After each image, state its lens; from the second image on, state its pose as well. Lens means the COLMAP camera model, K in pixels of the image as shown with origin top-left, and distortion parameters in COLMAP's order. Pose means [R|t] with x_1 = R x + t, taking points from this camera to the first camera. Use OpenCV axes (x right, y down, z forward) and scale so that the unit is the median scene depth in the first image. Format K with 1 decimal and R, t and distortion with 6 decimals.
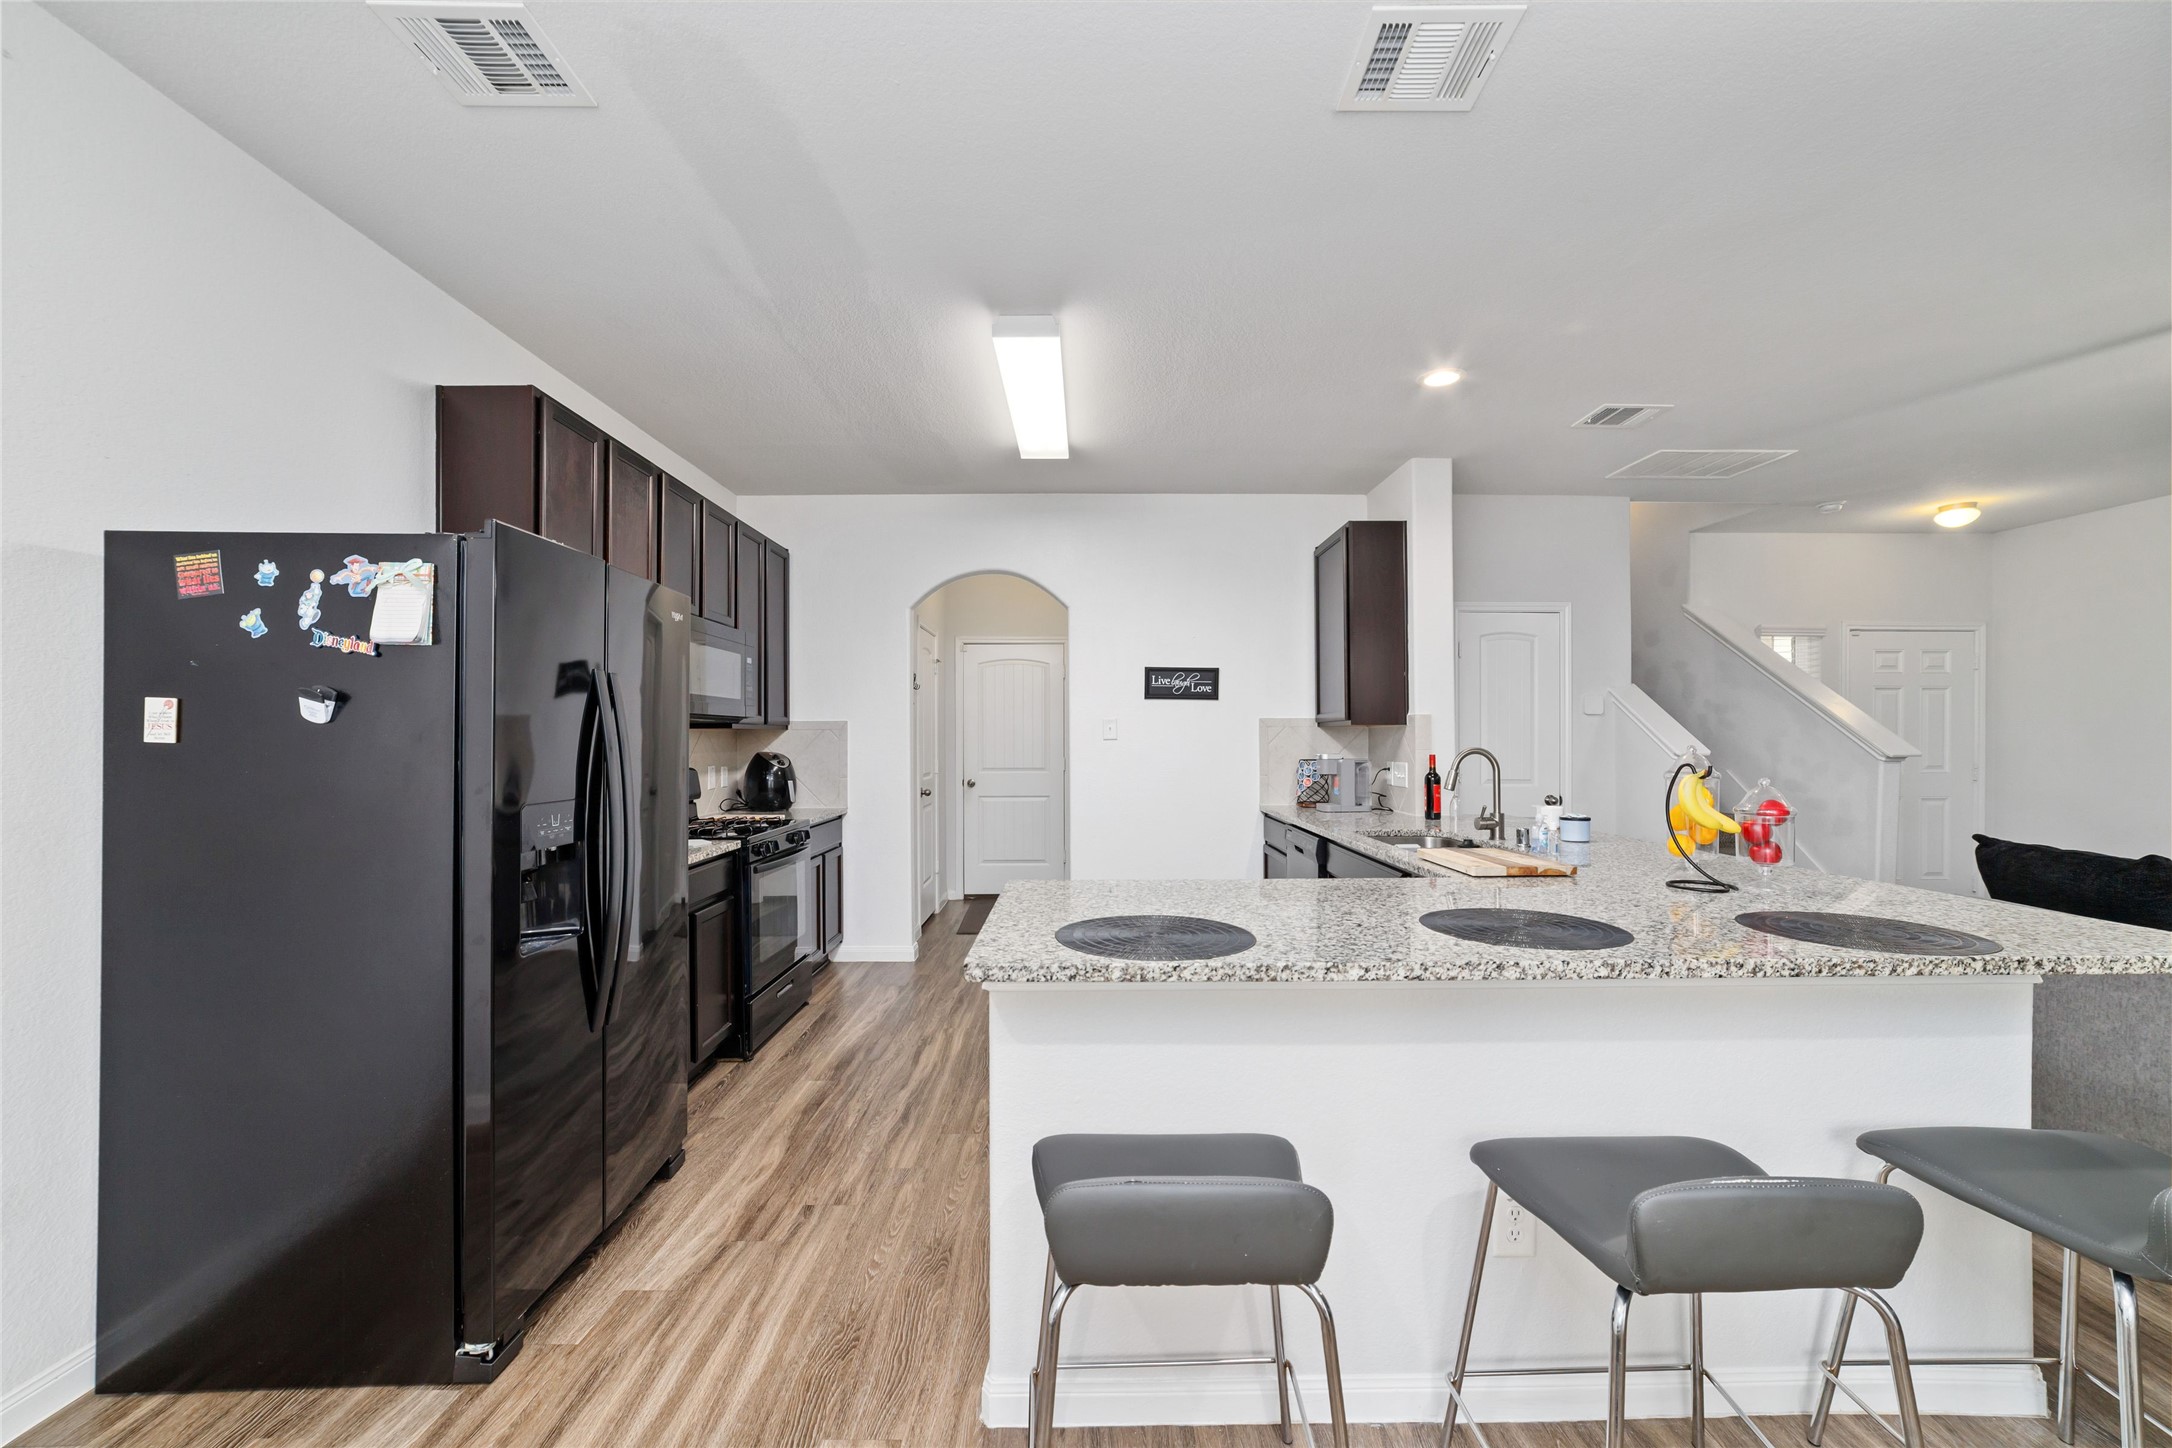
lens RADIAL K [[839.5, 0, 1098.1], [0, 839.5, 737.2], [0, 0, 1]] dist [-0.011279, 0.004116]
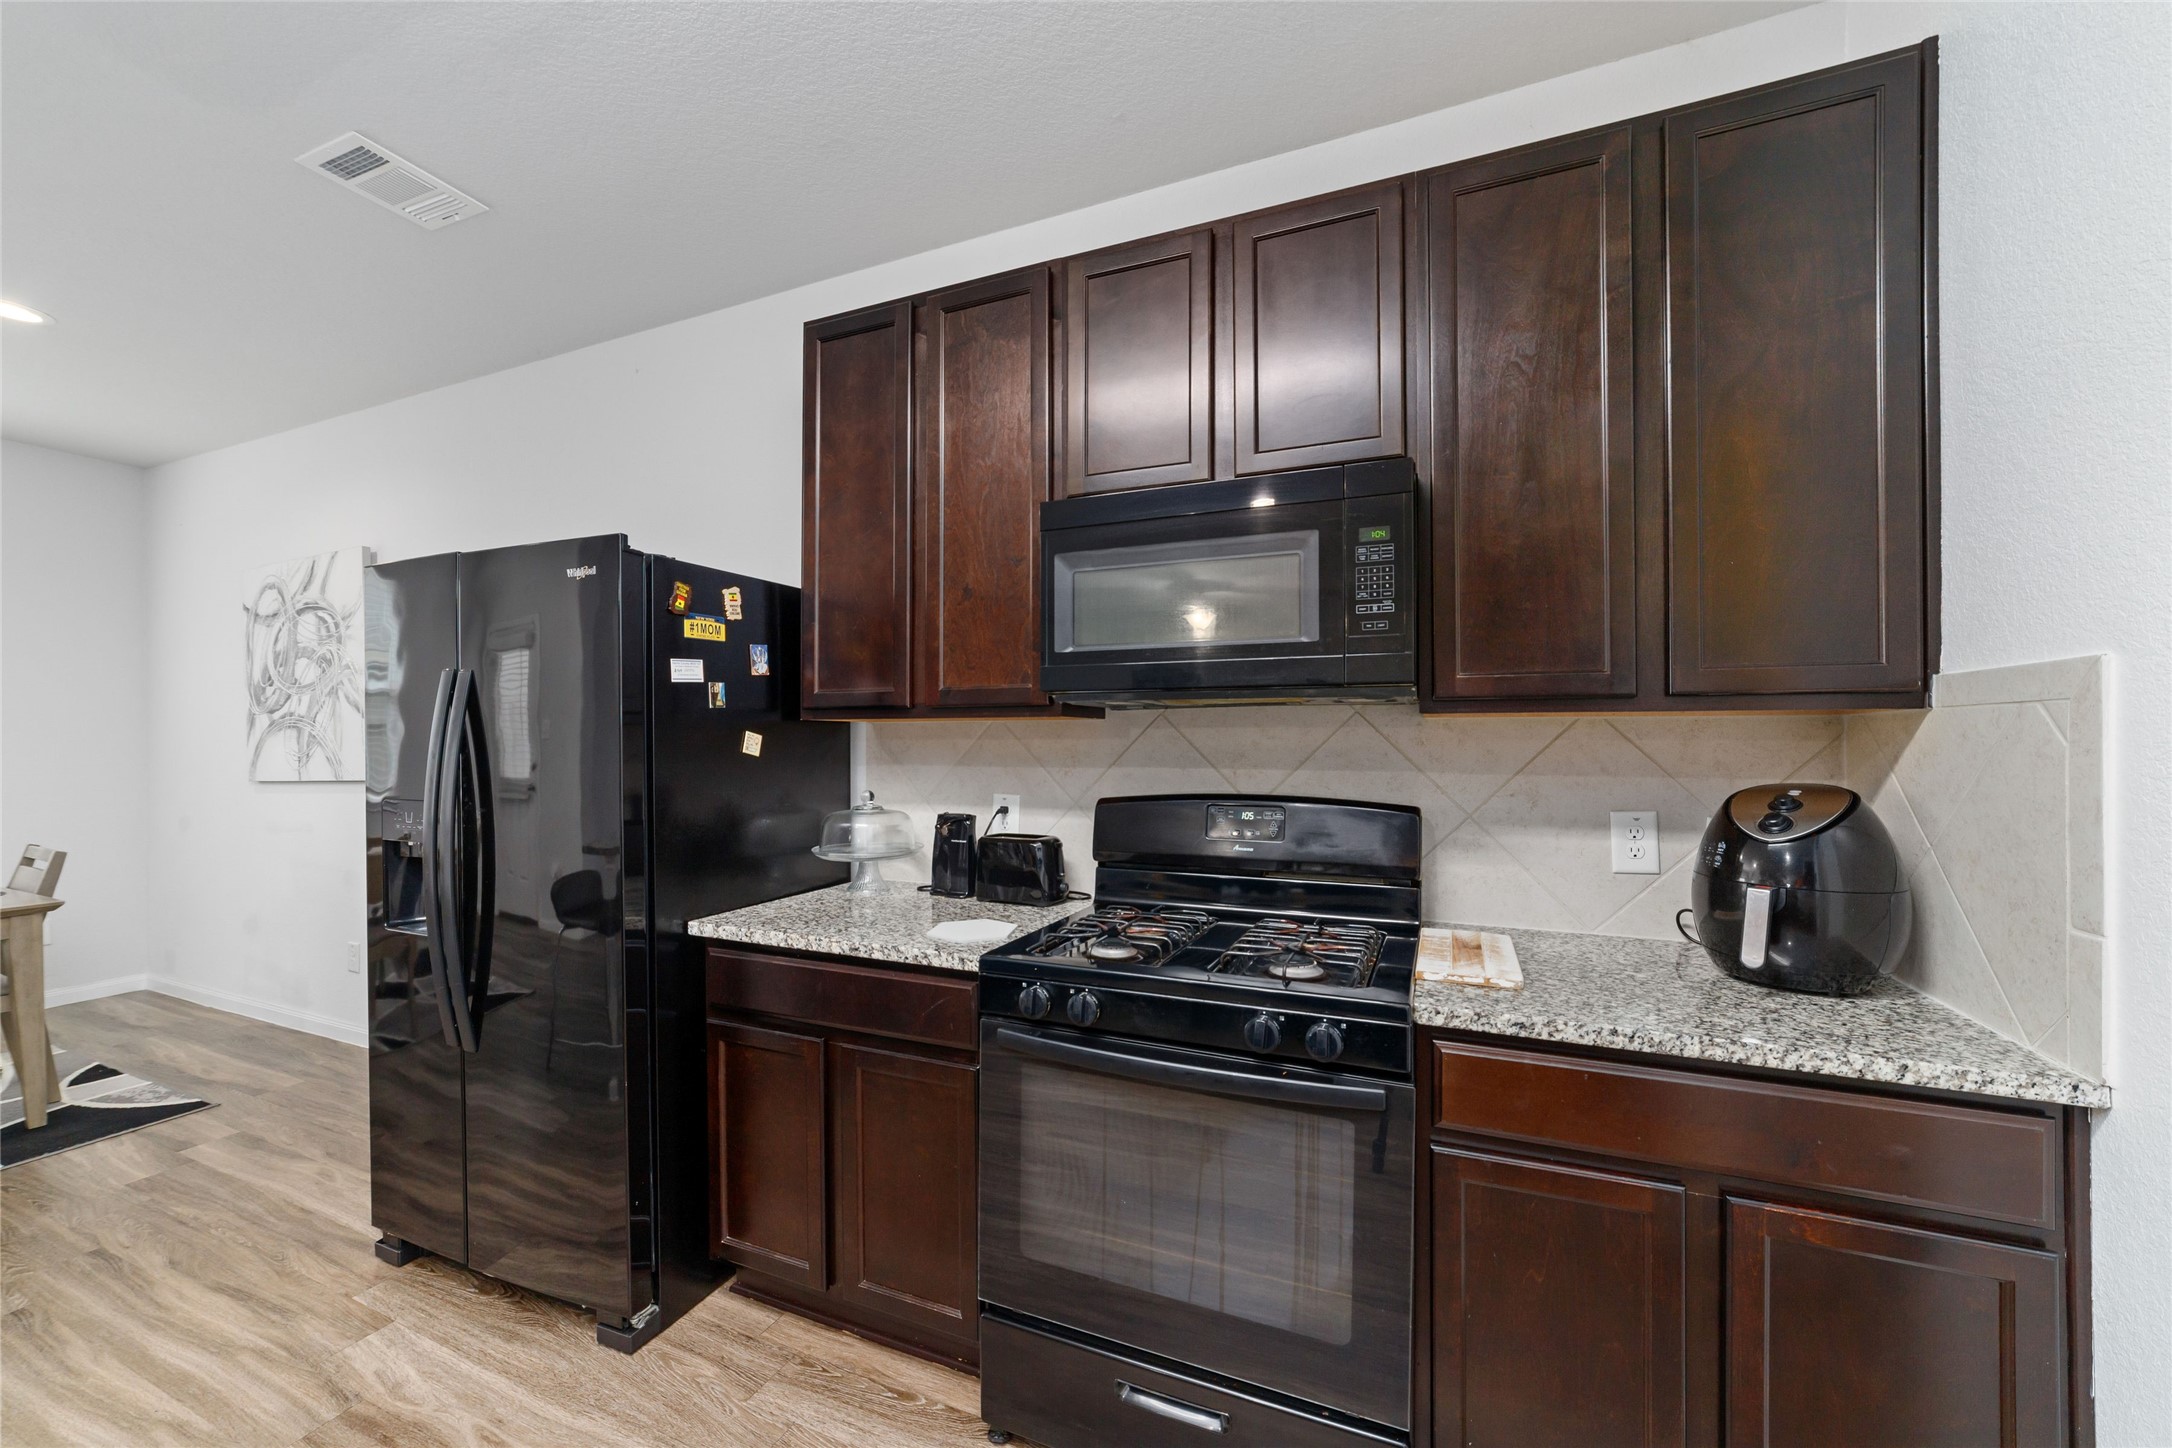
lens RADIAL K [[839.5, 0, 1081.0], [0, 839.5, 733.8], [0, 0, 1]] dist [-0.011279, 0.004116]
pose [[-0.415991, -0.003614, -0.909362, -0.029709], [-0.000660, 0.999993, -0.003672, 0.002457], [0.909369, -0.000927, -0.415990, 1.935650]]
